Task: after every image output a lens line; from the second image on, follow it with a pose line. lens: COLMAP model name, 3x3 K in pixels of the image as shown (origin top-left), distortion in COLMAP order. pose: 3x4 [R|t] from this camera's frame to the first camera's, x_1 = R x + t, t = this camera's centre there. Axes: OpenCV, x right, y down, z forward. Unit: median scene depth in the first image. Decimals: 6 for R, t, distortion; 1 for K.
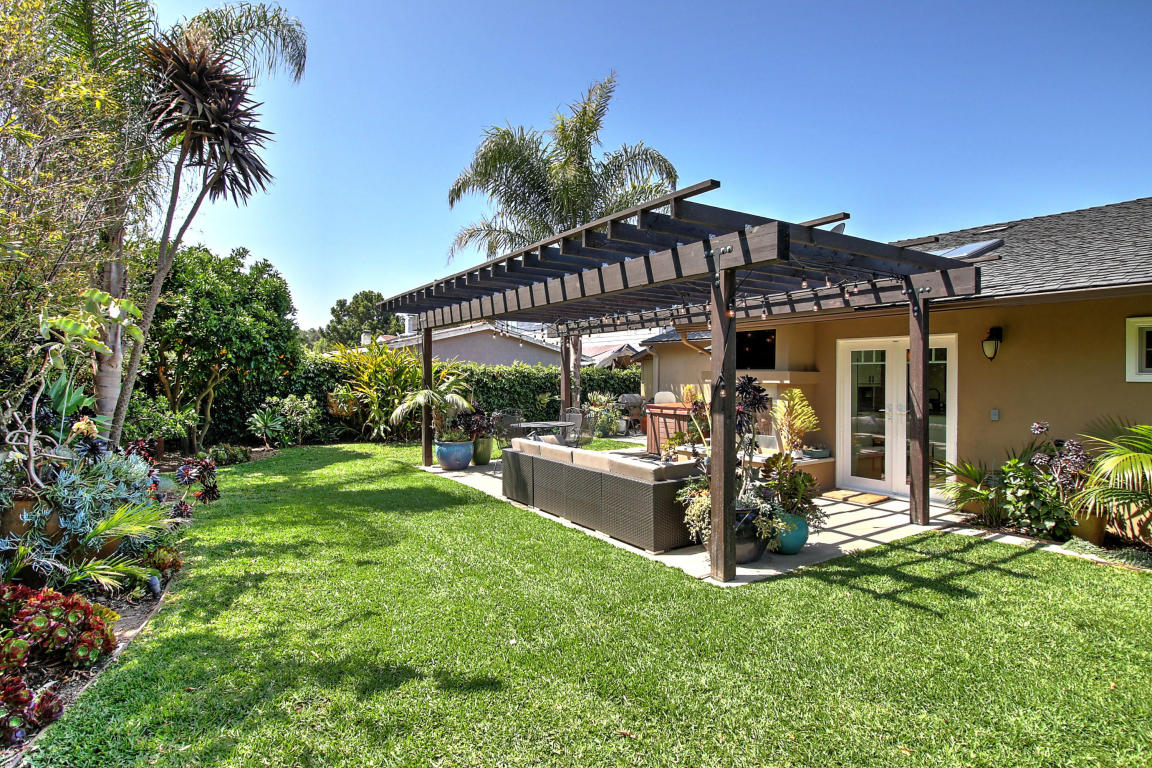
lens RADIAL K [[610.9, 0, 575.1], [0, 610.9, 380.6], [0, 0, 1]] dist [-0.024499, -0.002920]
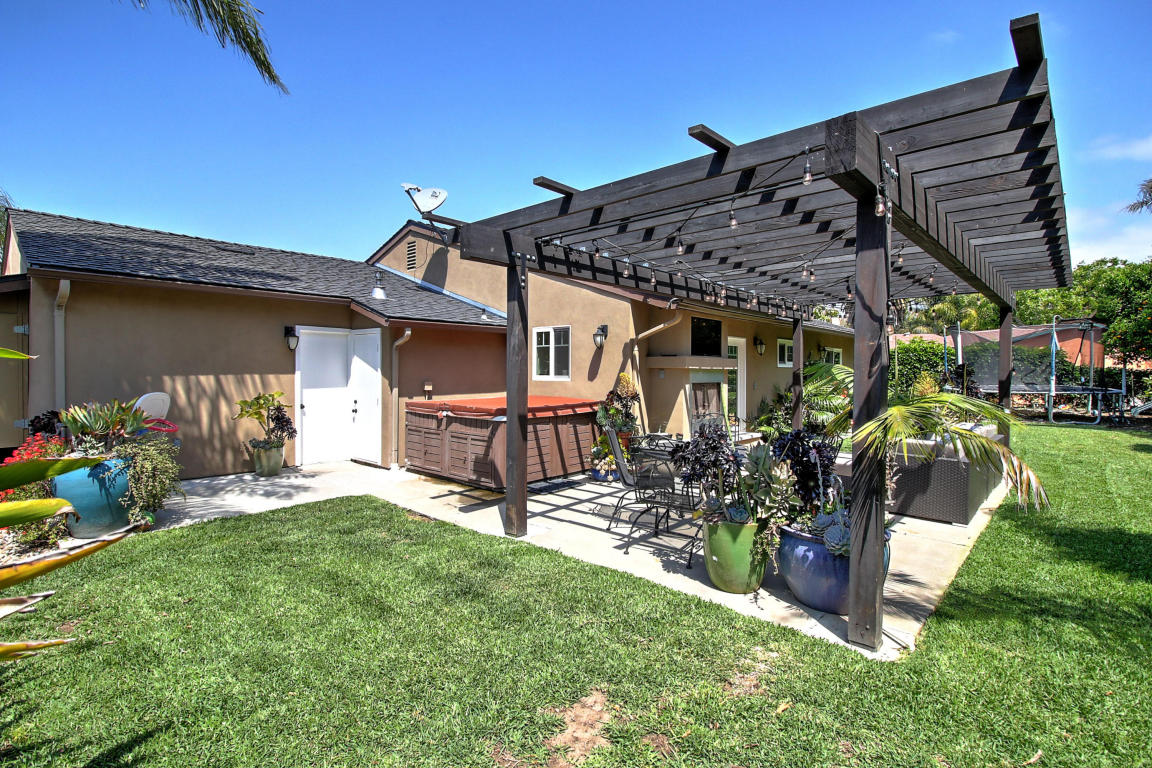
lens RADIAL K [[560.5, 0, 575.2], [0, 560.5, 379.6], [0, 0, 1]] dist [0.019589, 0.000320]
pose [[-0.252412, -0.020359, 0.967406, -0.614828], [0.002530, 0.999761, 0.021700, 0.000665], [-0.967617, 0.007925, -0.252300, 1.549425]]
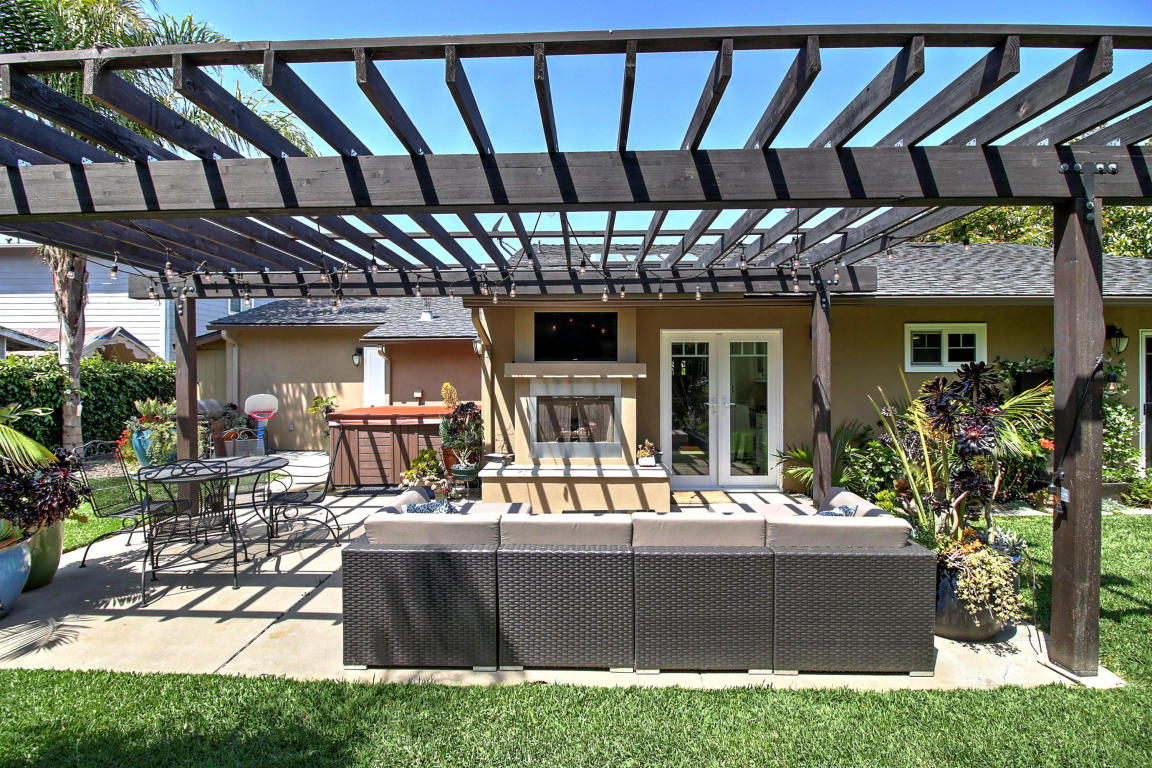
lens RADIAL K [[534.3, 0, 572.9], [0, 534.3, 380.4], [0, 0, 1]] dist [-0.018359, -0.000279]
pose [[0.570331, -0.014934, 0.821280, -0.305039], [0.011626, 0.999881, 0.010108, -0.000553], [-0.821333, 0.003783, 0.570436, 0.651902]]
